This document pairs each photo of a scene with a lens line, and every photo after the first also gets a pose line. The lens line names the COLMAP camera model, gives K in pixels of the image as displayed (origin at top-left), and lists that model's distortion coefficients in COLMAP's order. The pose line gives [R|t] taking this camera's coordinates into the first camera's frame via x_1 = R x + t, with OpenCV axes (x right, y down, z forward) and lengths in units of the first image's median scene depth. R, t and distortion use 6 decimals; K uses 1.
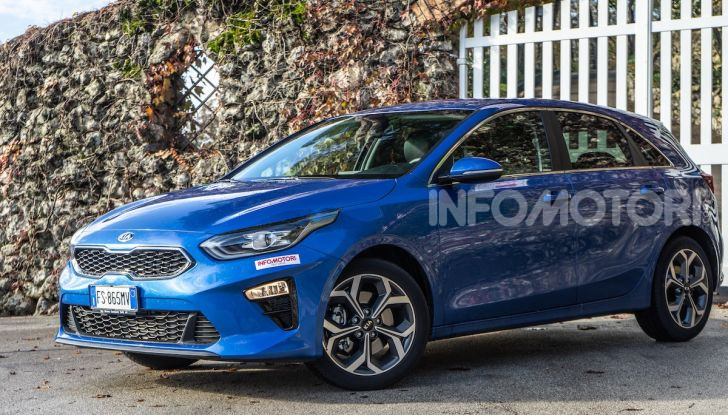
lens RADIAL K [[1439.4, 0, 364.0], [0, 1439.4, 207.5], [0, 0, 1]] dist [0.006598, -0.036602]
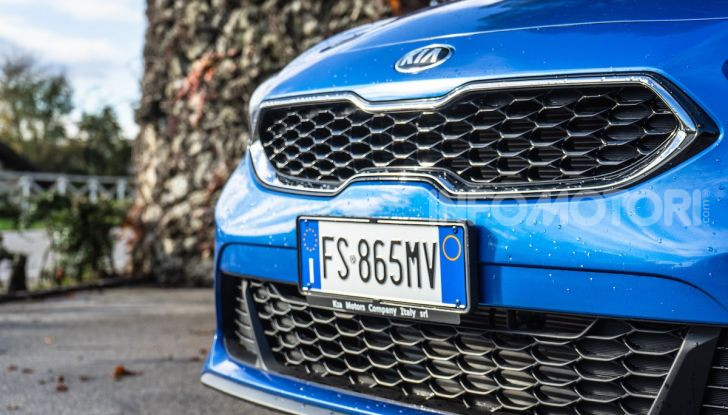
lens RADIAL K [[1344.6, 0, 364.0], [0, 1344.6, 207.5], [0, 0, 1]] dist [0.021146, 0.007320]
pose [[0.989087, 0.030838, -0.144068, -0.078676], [-0.029117, 0.999477, 0.014040, 0.027418], [0.144426, -0.009692, 0.989468, 0.416046]]
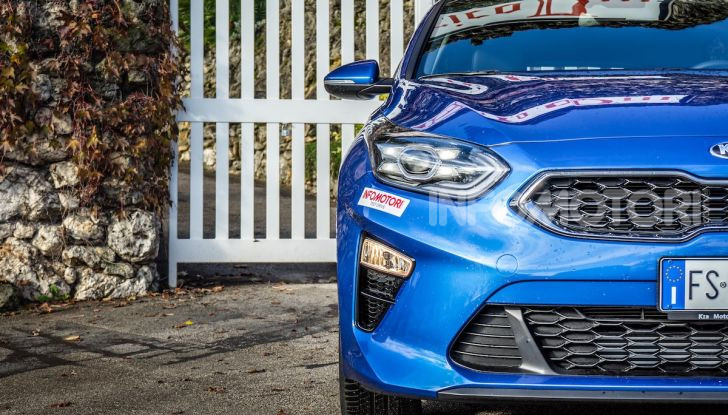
lens RADIAL K [[1229.0, 0, 388.8], [0, 1229.0, 206.9], [0, 0, 1]] dist [0.019032, 0.066833]
pose [[0.745036, 0.013839, 0.666881, -0.291226], [-0.011708, 0.999902, -0.007670, 0.024495], [-0.666922, -0.002093, 0.745125, 0.451364]]
